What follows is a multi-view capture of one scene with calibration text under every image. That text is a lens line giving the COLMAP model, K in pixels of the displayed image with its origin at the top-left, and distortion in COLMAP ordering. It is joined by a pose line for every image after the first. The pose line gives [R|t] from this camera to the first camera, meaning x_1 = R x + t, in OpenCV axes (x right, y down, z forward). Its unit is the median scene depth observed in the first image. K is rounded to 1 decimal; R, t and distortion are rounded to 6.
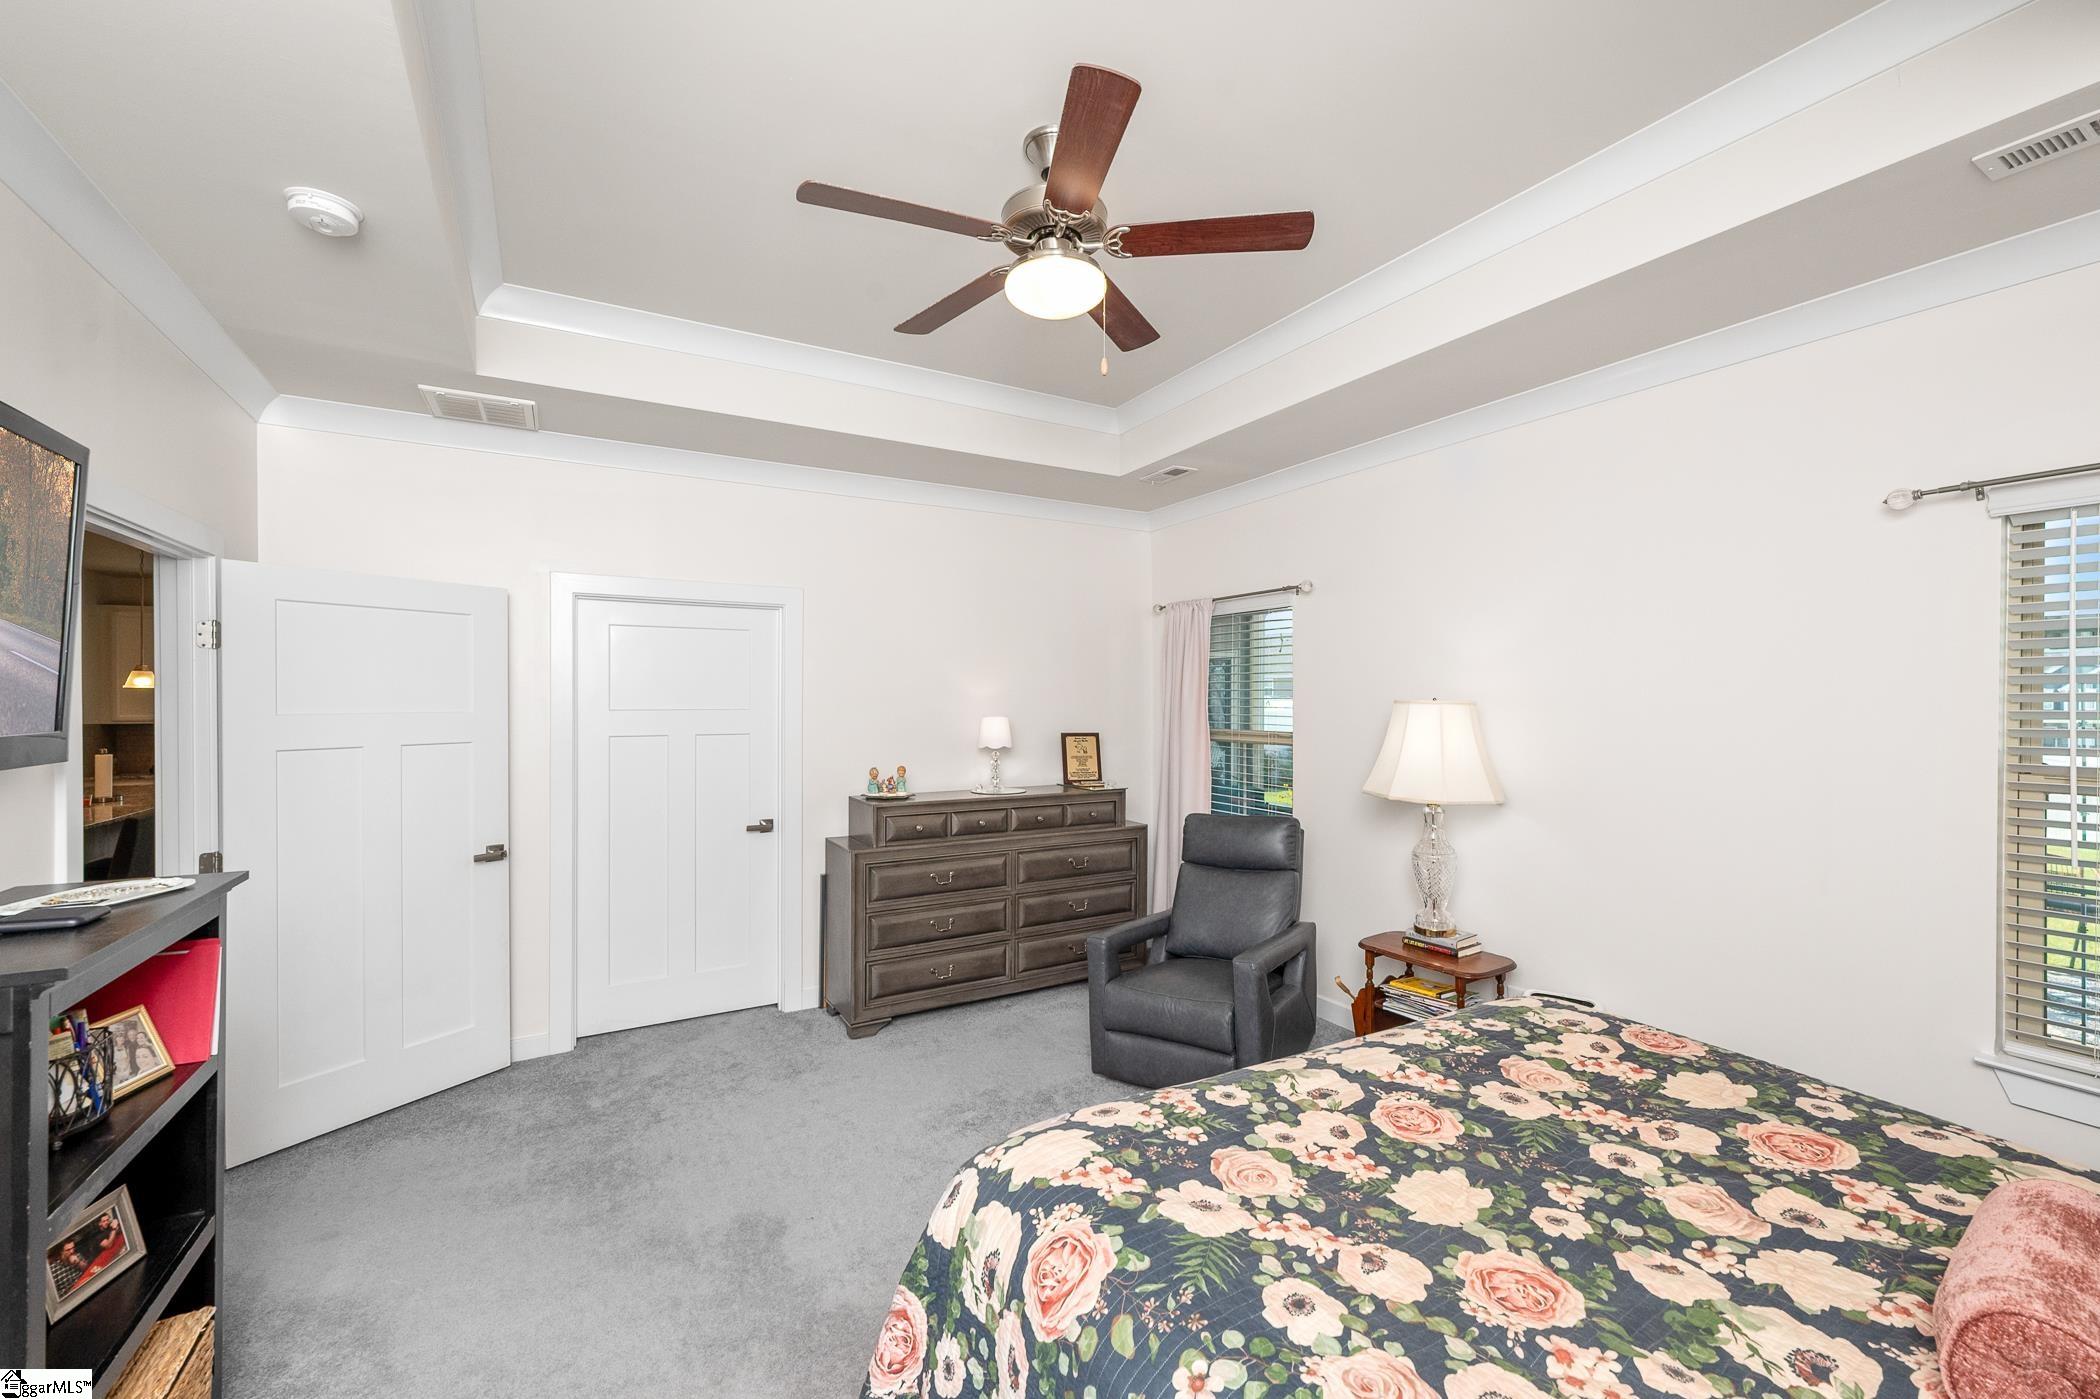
lens RADIAL K [[850.8, 0, 1056.2], [0, 850.8, 704.9], [0, 0, 1]] dist [-0.000424, -0.000217]
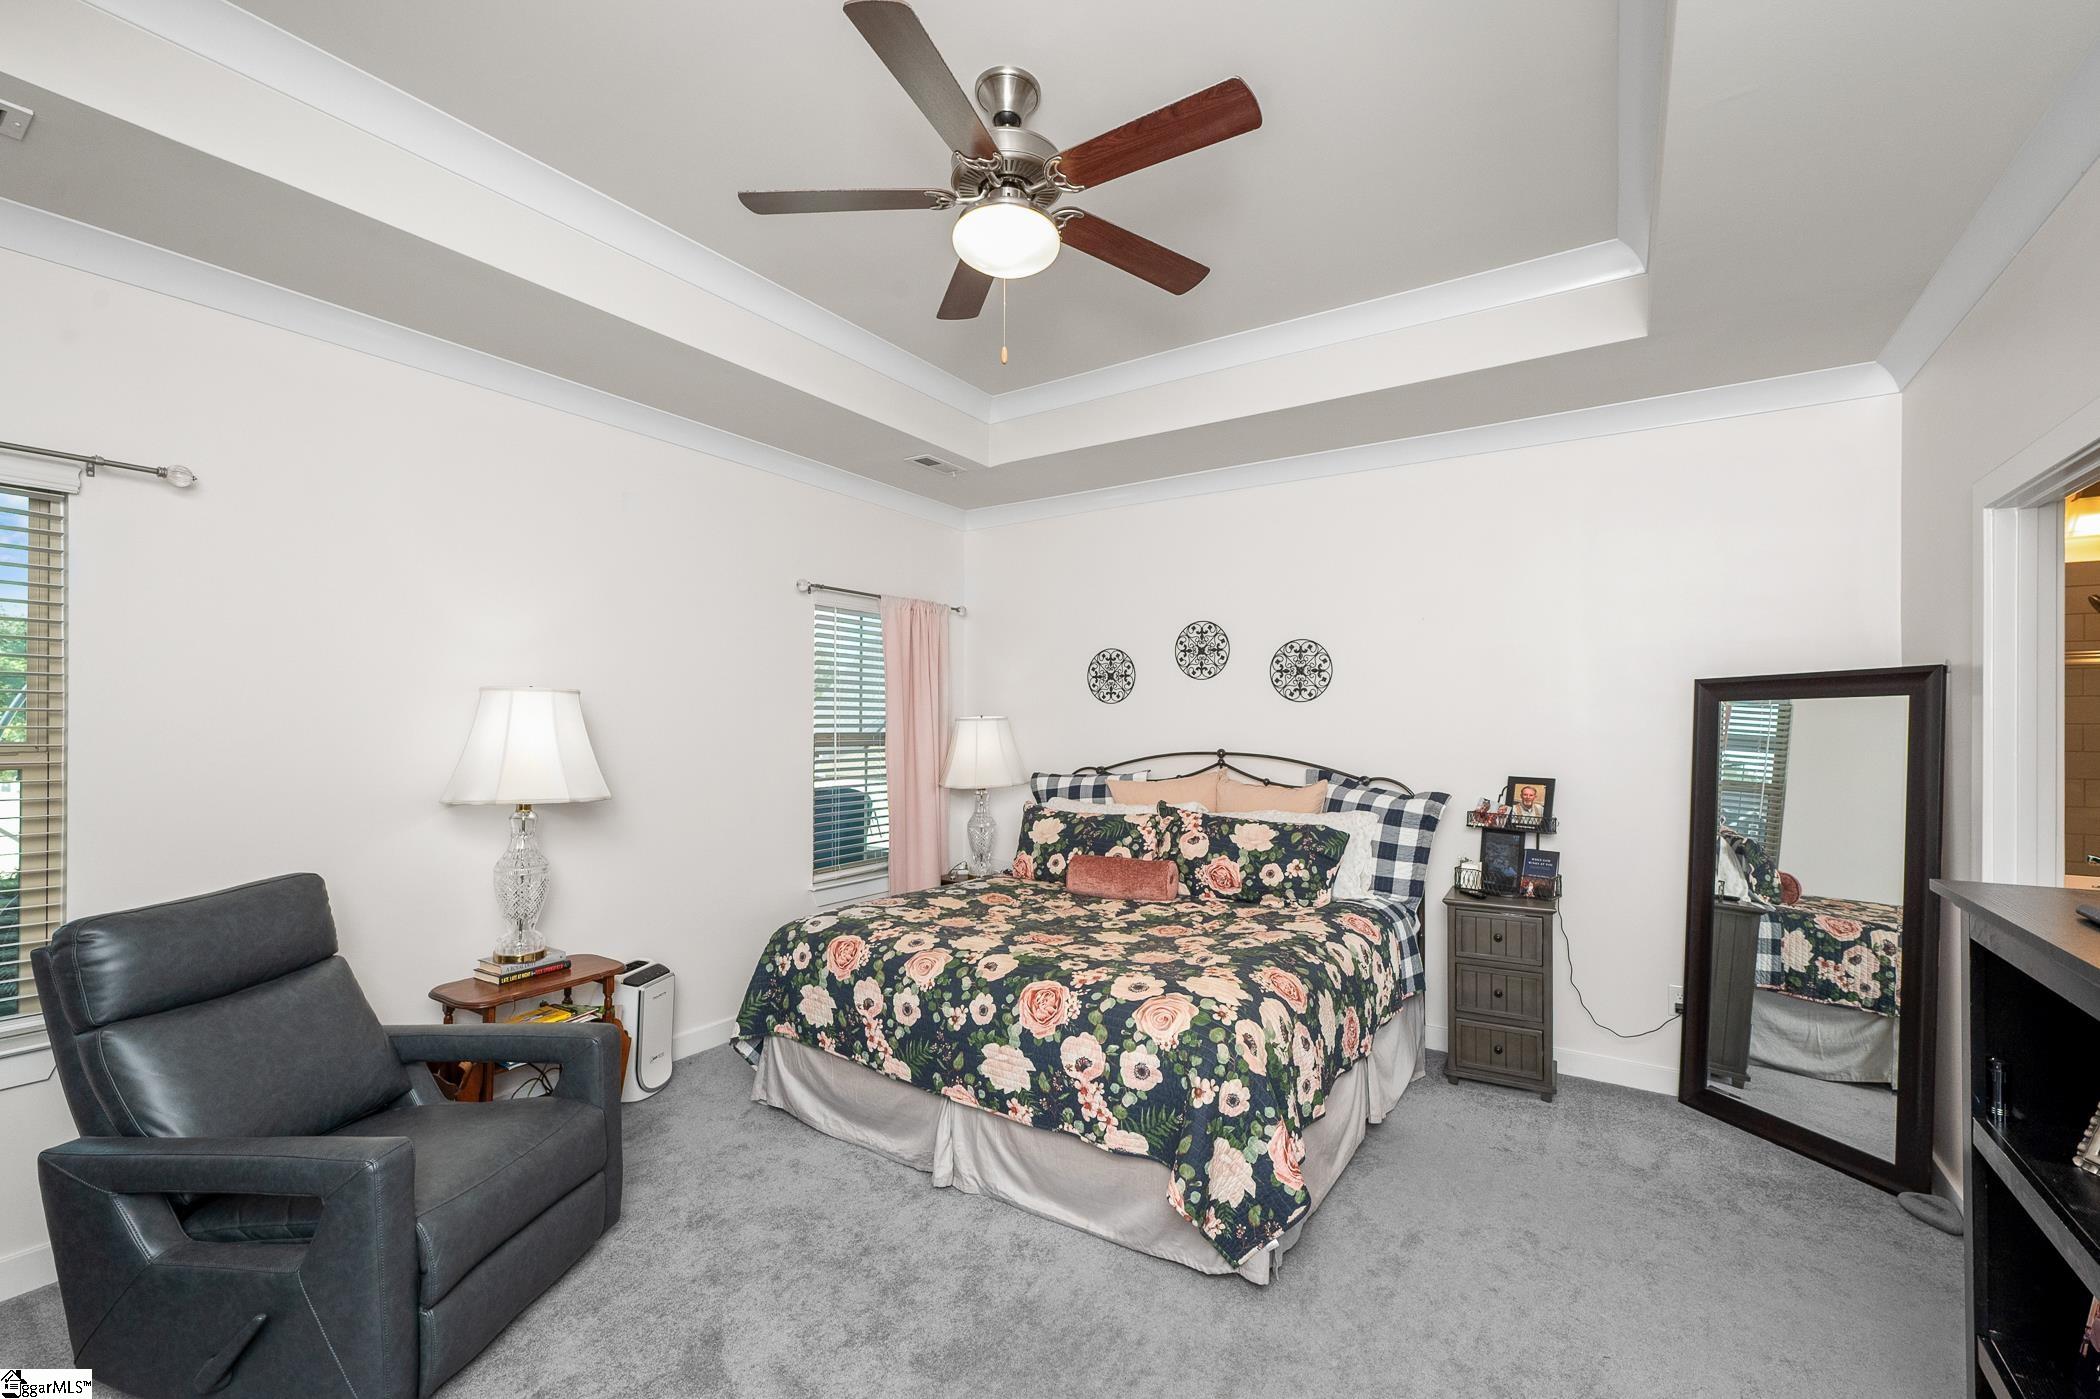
lens RADIAL K [[867.1, 0, 1060.1], [0, 867.1, 704.9], [0, 0, 1]] dist [0.000339, 0.000027]
pose [[-0.445323, 0.012317, 0.895285, -0.964719], [-0.000155, 0.999904, -0.013833, 0.037841], [-0.895370, -0.006299, -0.445278, 1.471960]]
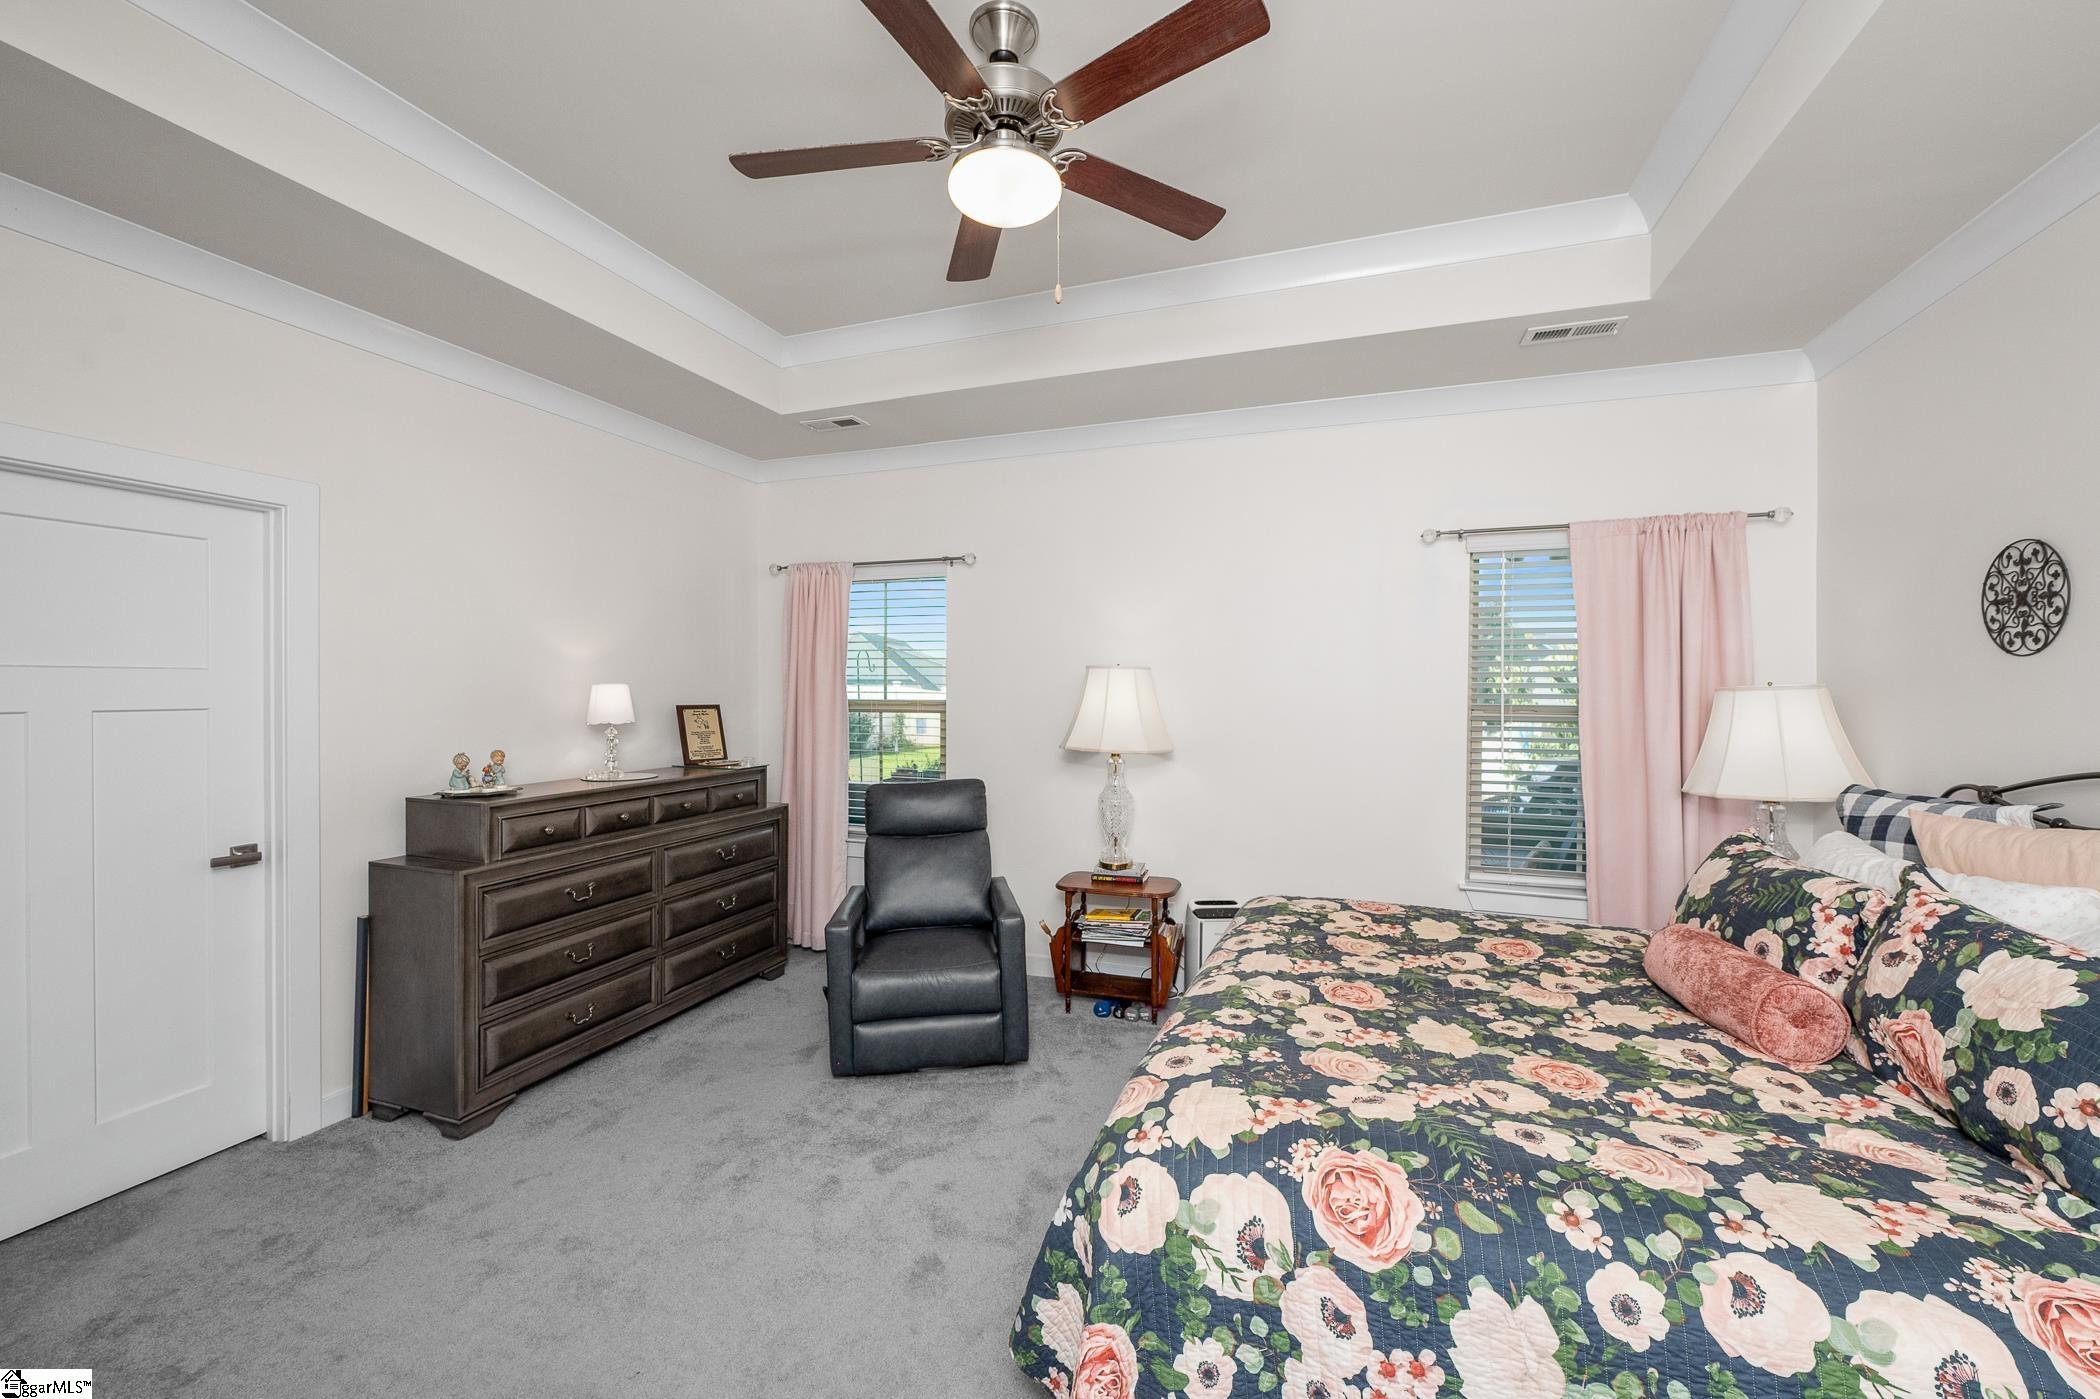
lens RADIAL K [[829.9, 0, 1052.3], [0, 829.9, 698.4], [0, 0, 1]] dist [-0.000388, 0.000007]
pose [[0.768553, -0.007896, 0.639738, -0.561510], [0.001331, 0.999941, 0.010744, 0.042344], [-0.639785, -0.007406, 0.768518, 0.307261]]
